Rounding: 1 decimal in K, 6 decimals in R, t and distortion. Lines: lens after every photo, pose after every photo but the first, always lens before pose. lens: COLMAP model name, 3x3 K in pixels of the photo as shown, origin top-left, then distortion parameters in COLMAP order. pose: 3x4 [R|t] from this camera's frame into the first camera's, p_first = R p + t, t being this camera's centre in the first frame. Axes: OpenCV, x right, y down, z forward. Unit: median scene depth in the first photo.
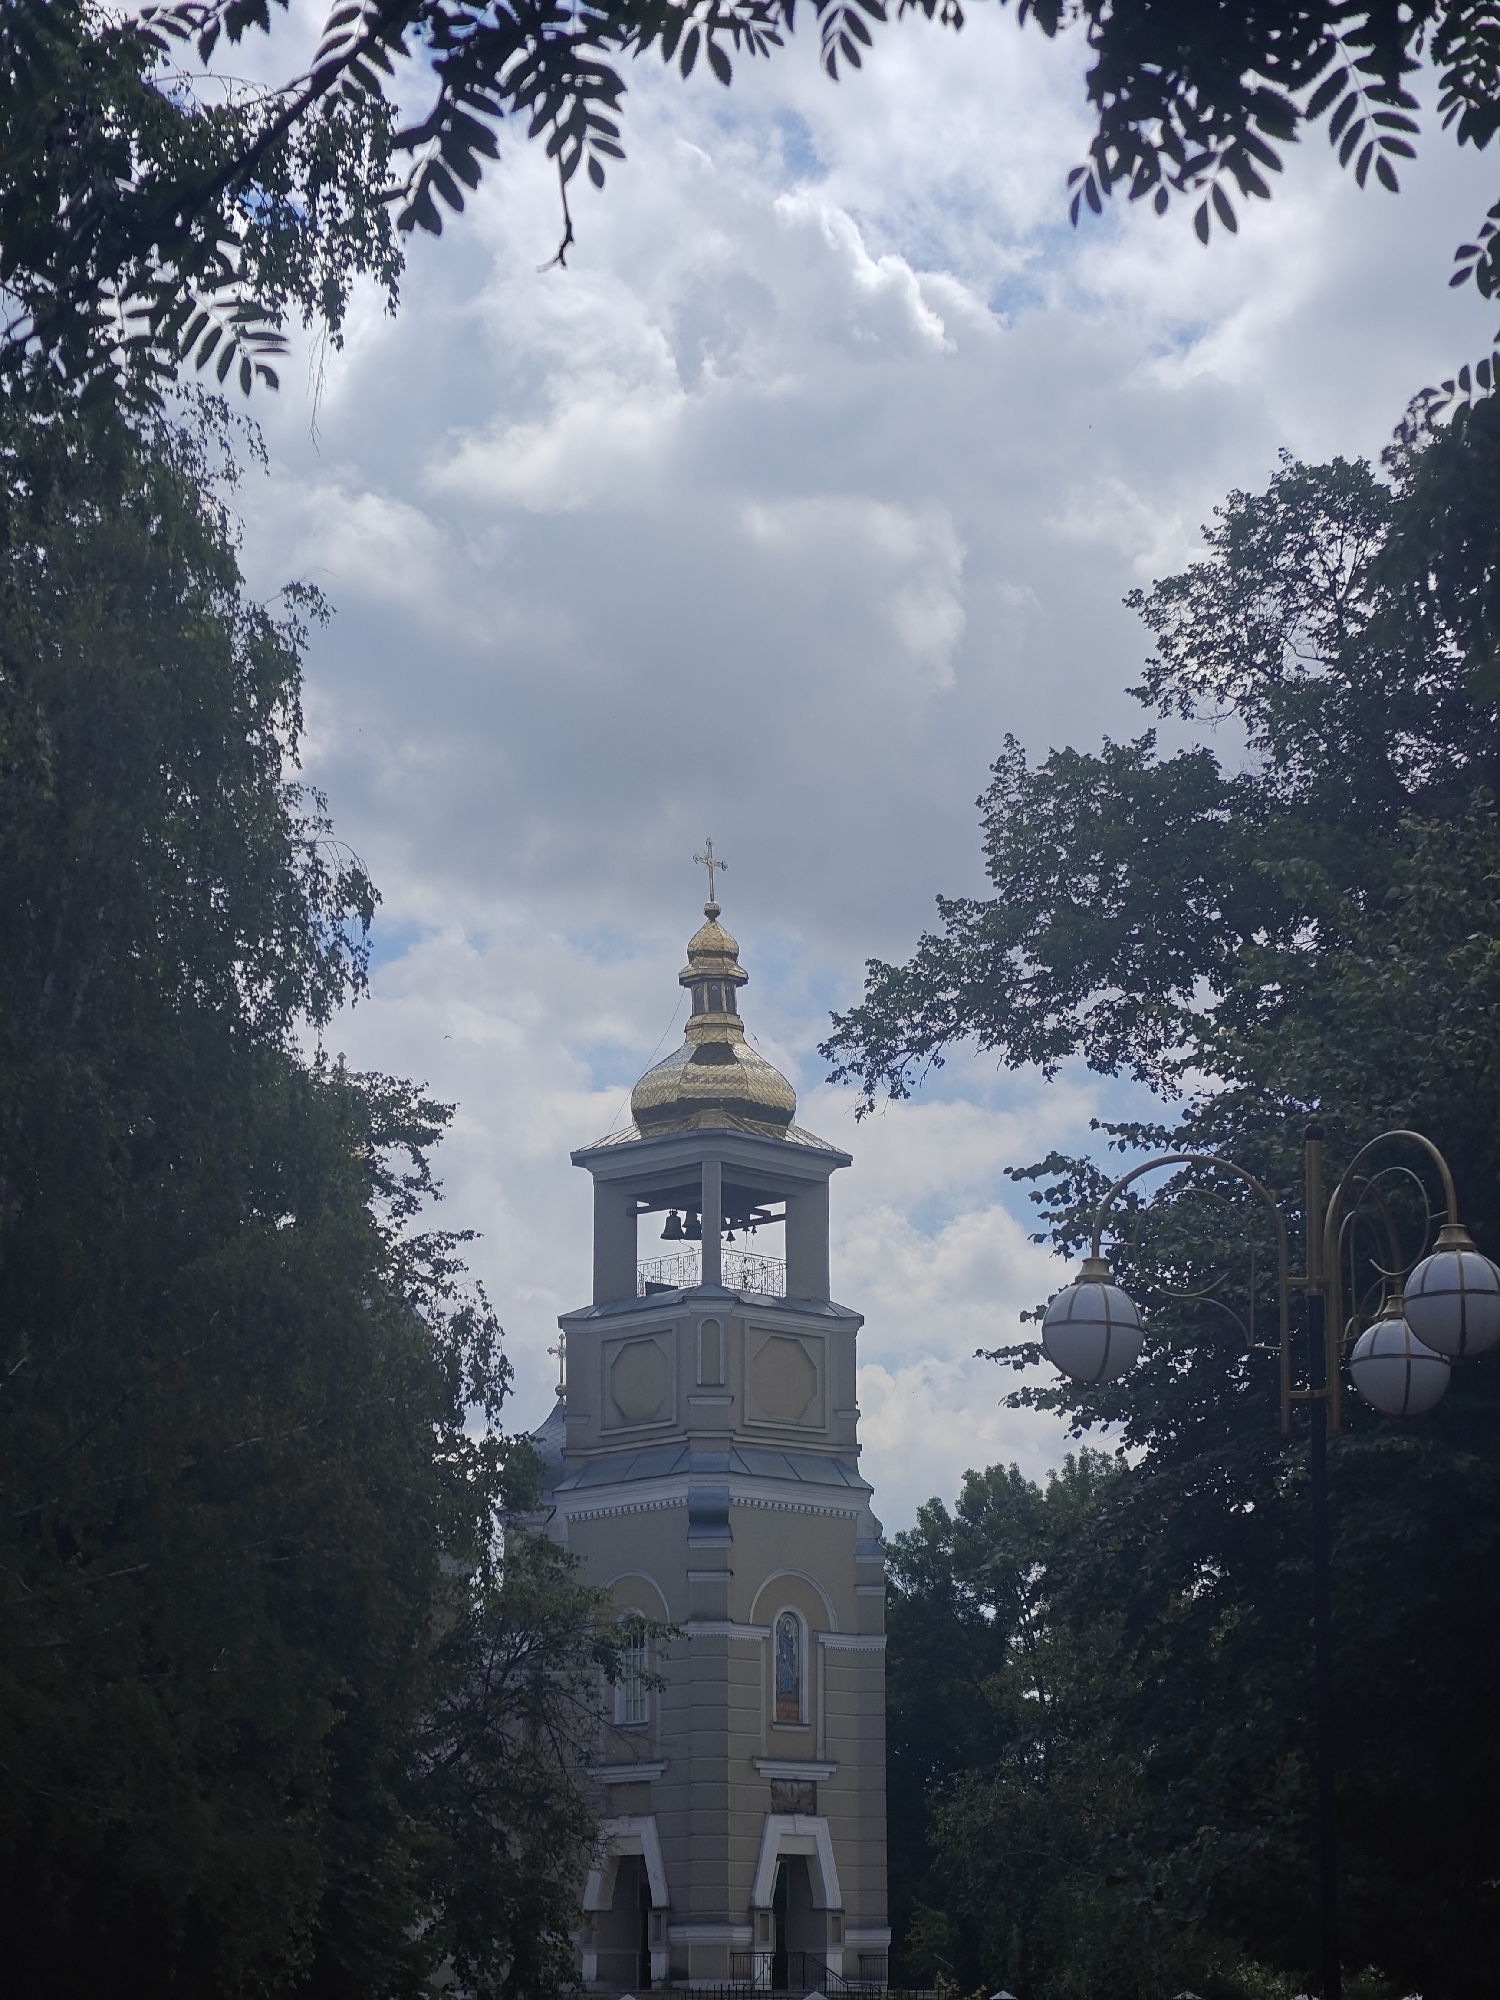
lens RADIAL K [[4096.7, 0, 803.9], [0, 4096.7, 1003.1], [0, 0, 1]] dist [0.007243, 0.353992]
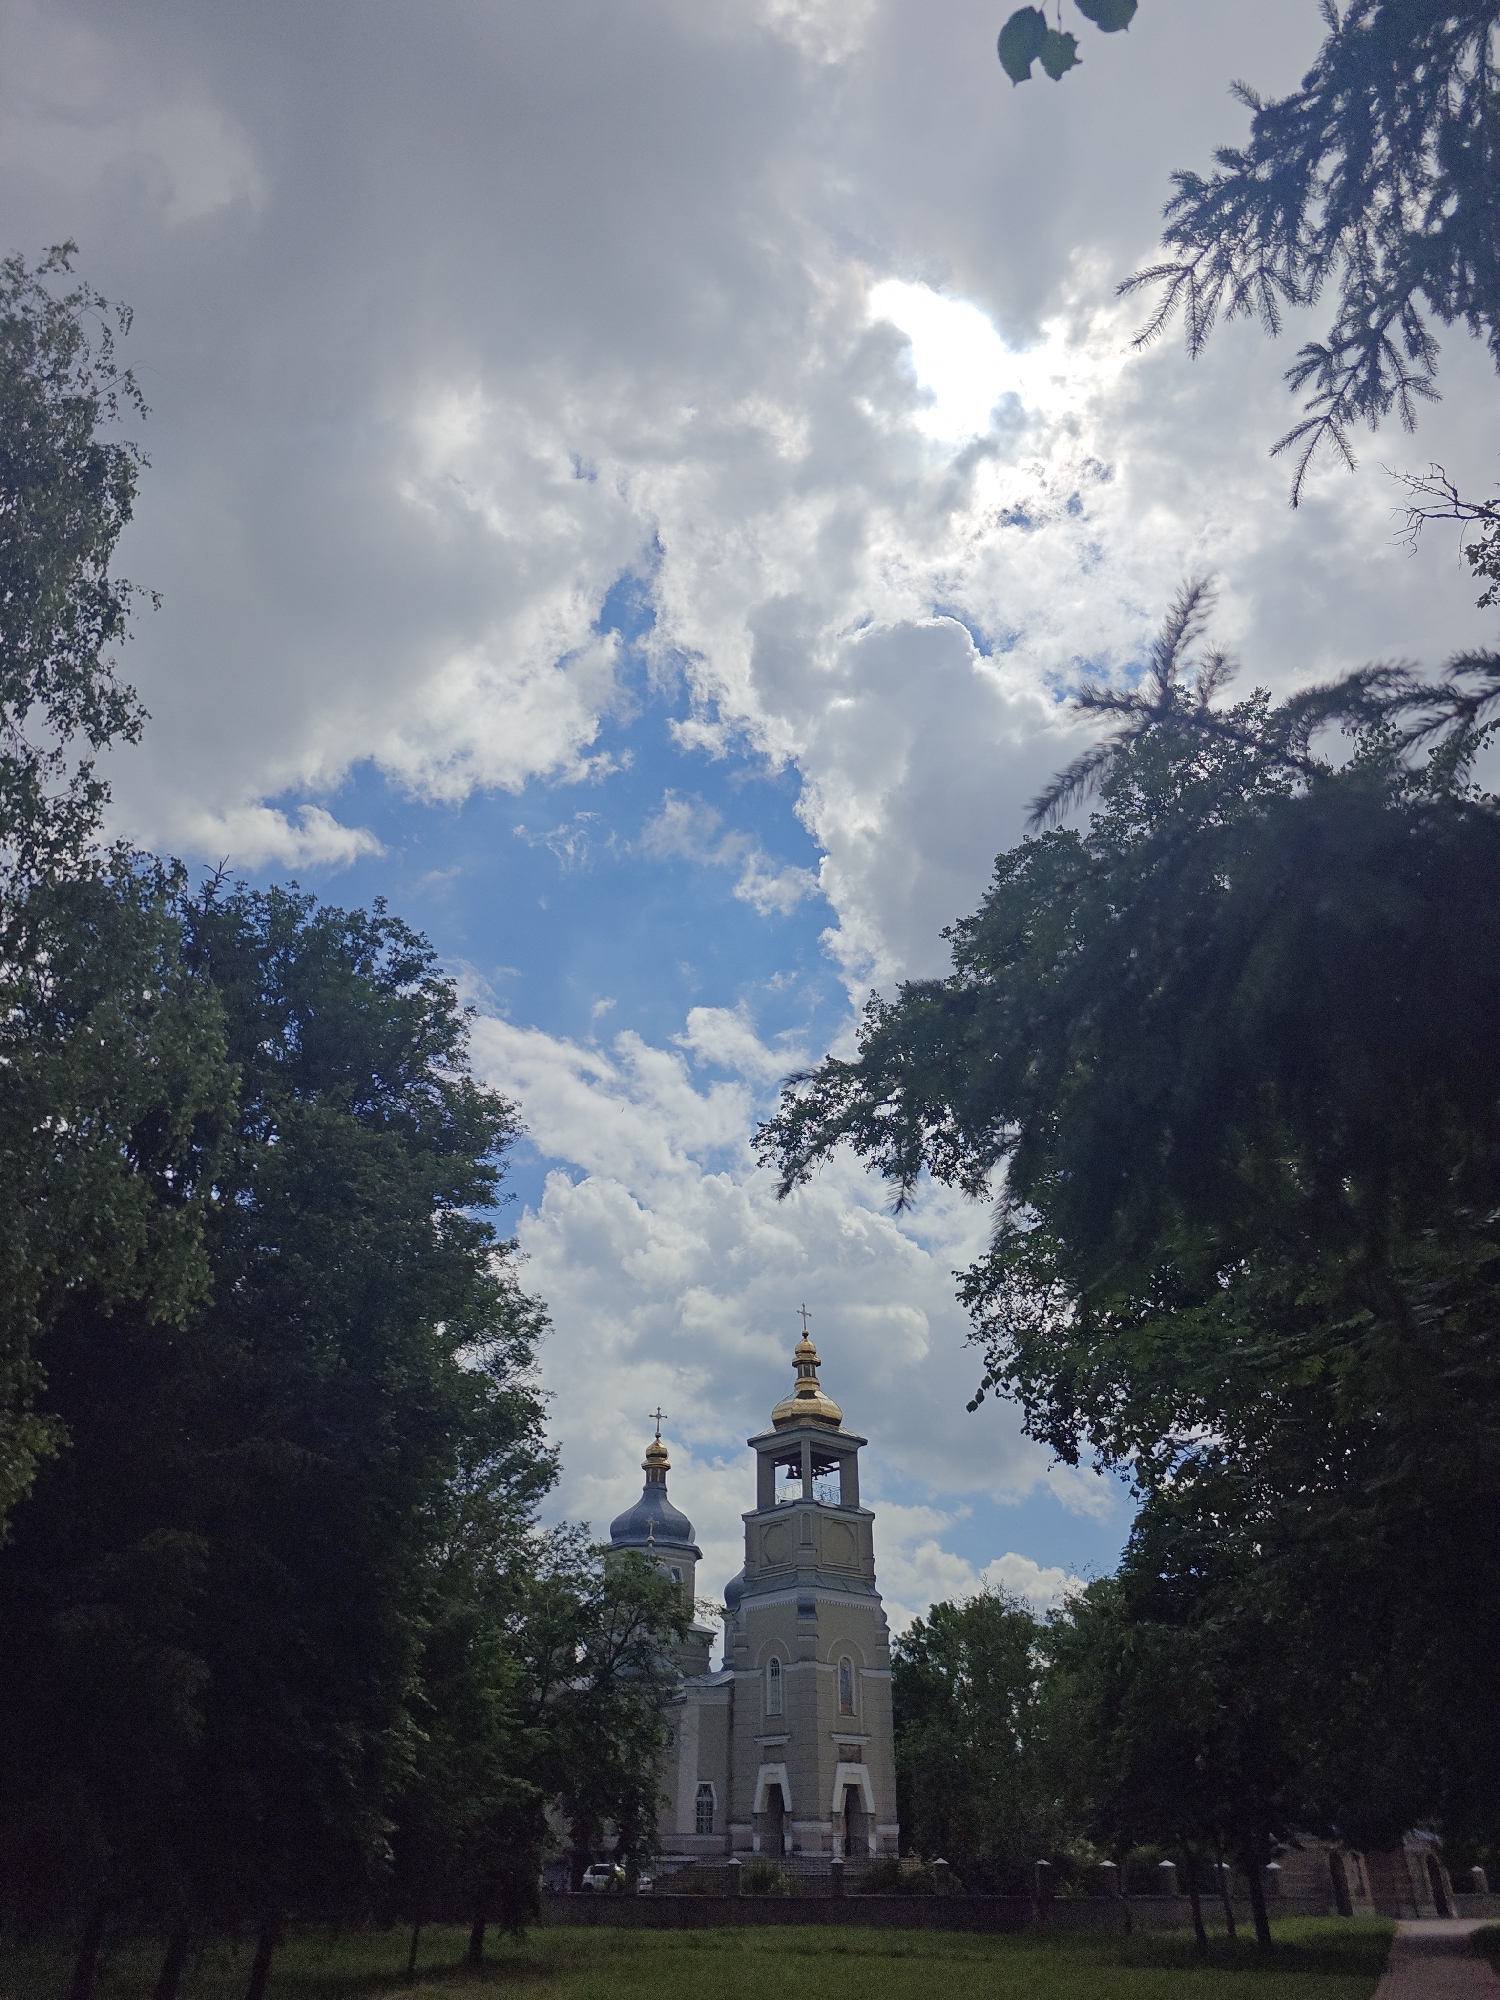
lens RADIAL K [[1301.3, 0, 750.0], [0, 1301.3, 1000.0], [0, 0, 1]] dist [0.002090, -0.004996]
pose [[0.995286, -0.040060, -0.088327, 0.021115], [0.007627, 0.940219, -0.340485, 0.054517], [0.096687, 0.338206, 0.936092, 0.224753]]
